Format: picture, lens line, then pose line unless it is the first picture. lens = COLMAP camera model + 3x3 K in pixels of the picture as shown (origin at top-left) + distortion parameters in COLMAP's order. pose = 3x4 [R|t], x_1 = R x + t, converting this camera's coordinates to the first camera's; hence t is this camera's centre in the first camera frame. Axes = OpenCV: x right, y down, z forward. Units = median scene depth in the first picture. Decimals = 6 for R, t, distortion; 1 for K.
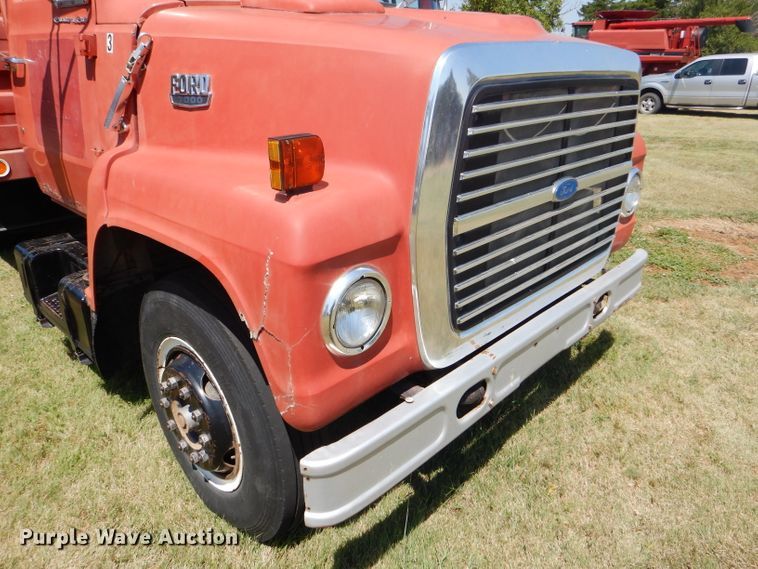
lens RADIAL K [[548.3, 0, 373.7], [0, 548.3, 284.5], [0, 0, 1]] dist [0.000957, 0.004713]
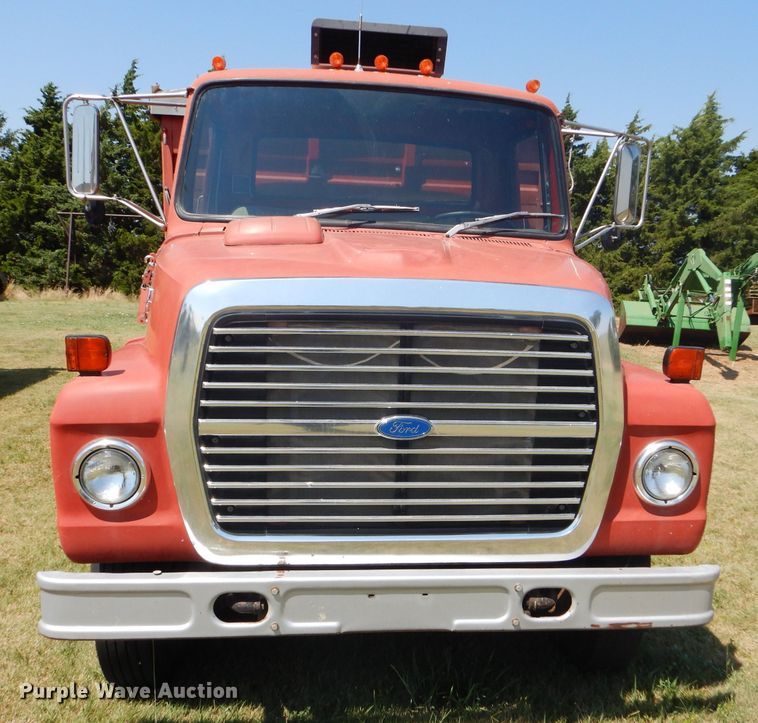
lens RADIAL K [[749.8, 0, 419.0], [0, 749.8, 379.3], [0, 0, 1]] dist [0.011124, 0.000000]
pose [[0.772217, 0.140038, -0.619734, 1.126925], [-0.270143, 0.955216, -0.120766, -0.102680], [0.575068, 0.260674, 0.775465, 0.011147]]
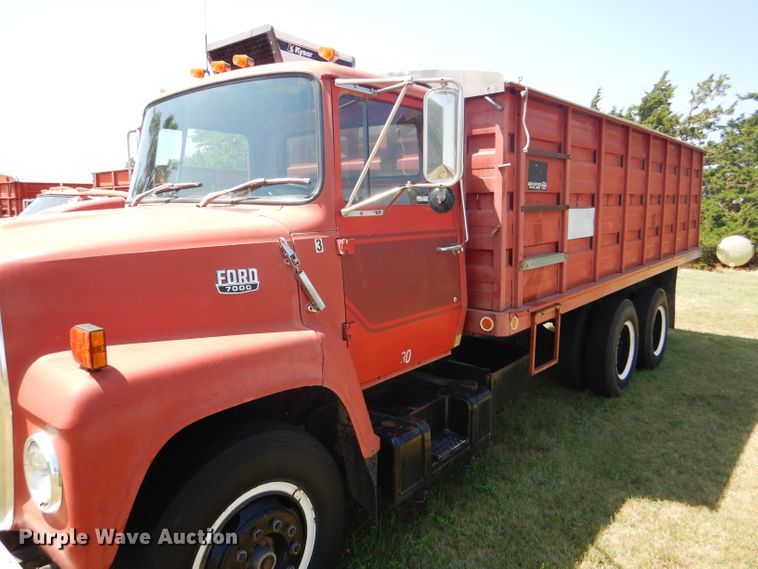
lens RADIAL K [[548.3, 0, 375.9], [0, 548.3, 279.9], [0, 0, 1]] dist [0.000957, 0.004713]
pose [[0.052589, 0.117746, -0.991650, 1.490478], [-0.372839, 0.923532, 0.089886, -0.773700], [0.926404, 0.364999, 0.092468, 1.679874]]
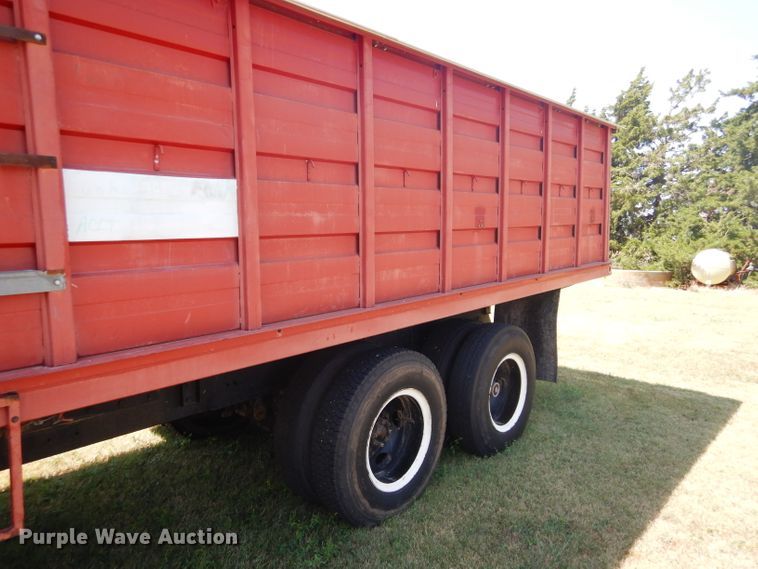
lens RADIAL K [[548.3, 0, 372.6], [0, 548.3, 280.9], [0, 0, 1]] dist [0.000957, 0.004713]
pose [[0.036411, 0.098519, -0.994469, 0.339019], [-0.381624, 0.921082, 0.077276, -1.199304], [0.923600, 0.376700, 0.071135, 2.924087]]
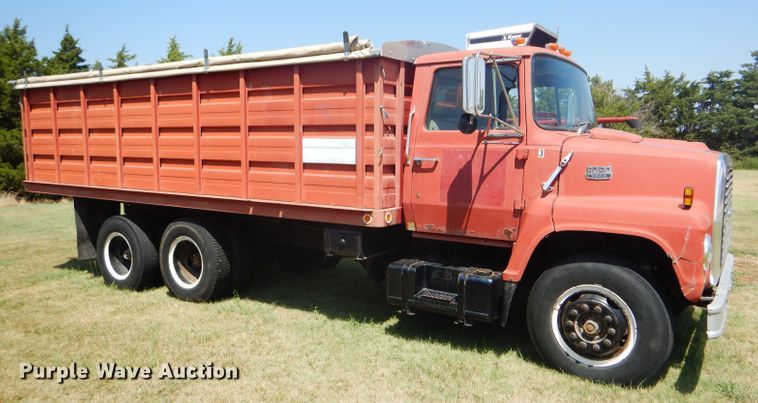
lens RADIAL K [[567.5, 0, 391.8], [0, 567.5, 197.2], [0, 0, 1]] dist [-0.003465, 0.007183]
pose [[0.982867, -0.018726, 0.183361, -1.425685], [0.072502, 0.953908, -0.291209, 0.343247], [-0.169457, 0.299514, 0.938923, -0.966454]]
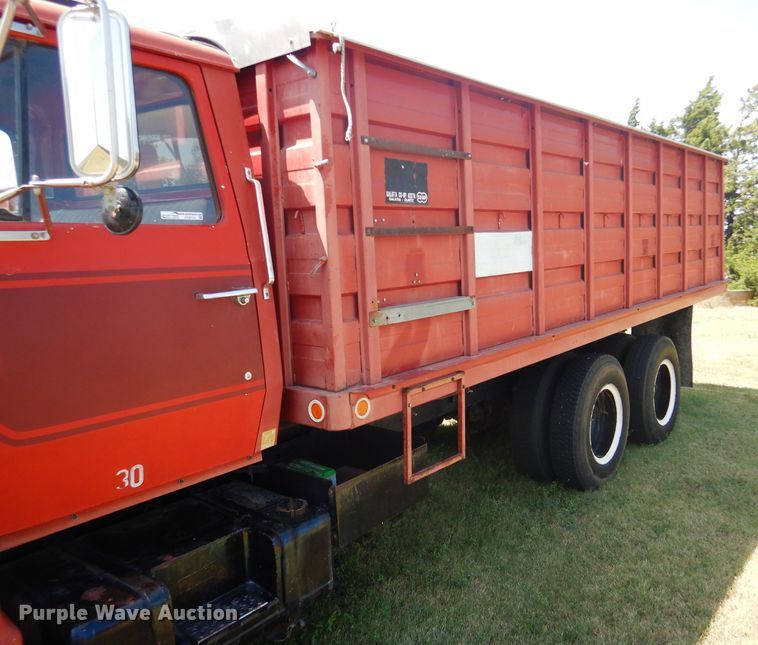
lens RADIAL K [[635.4, 0, 435.8], [0, 635.4, 315.1], [0, 0, 1]] dist [0.017161, -0.034146]
pose [[0.098817, 0.095383, -0.990524, 1.083003], [-0.346849, 0.936274, 0.055556, -0.962883], [0.932701, 0.338072, 0.125603, 2.226118]]
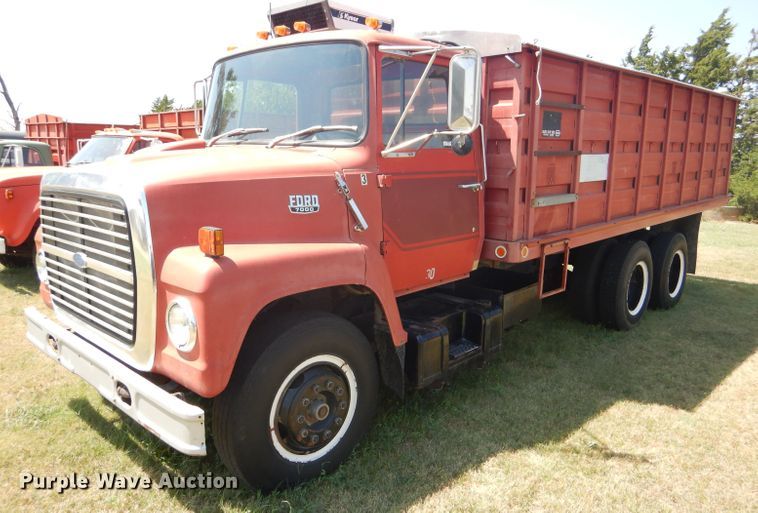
lens RADIAL K [[573.3, 0, 372.1], [0, 573.3, 267.0], [0, 0, 1]] dist [-0.002666, 0.011336]
pose [[-0.011064, 0.183922, -0.982879, 1.929990], [-0.386310, 0.905836, 0.173854, -0.754513], [0.922303, 0.381620, 0.061028, 1.664998]]
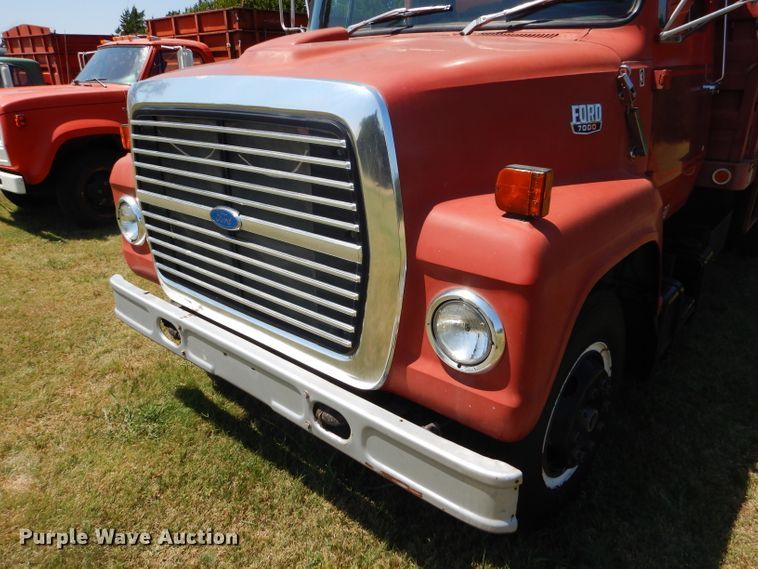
lens RADIAL K [[548.3, 0, 381.4], [0, 548.3, 283.8], [0, 0, 1]] dist [0.000957, 0.004713]
pose [[0.040125, 0.356366, -0.933485, 1.342998], [-0.362271, 0.875859, 0.318795, -0.493492], [0.931209, 0.325383, 0.164244, 1.136137]]
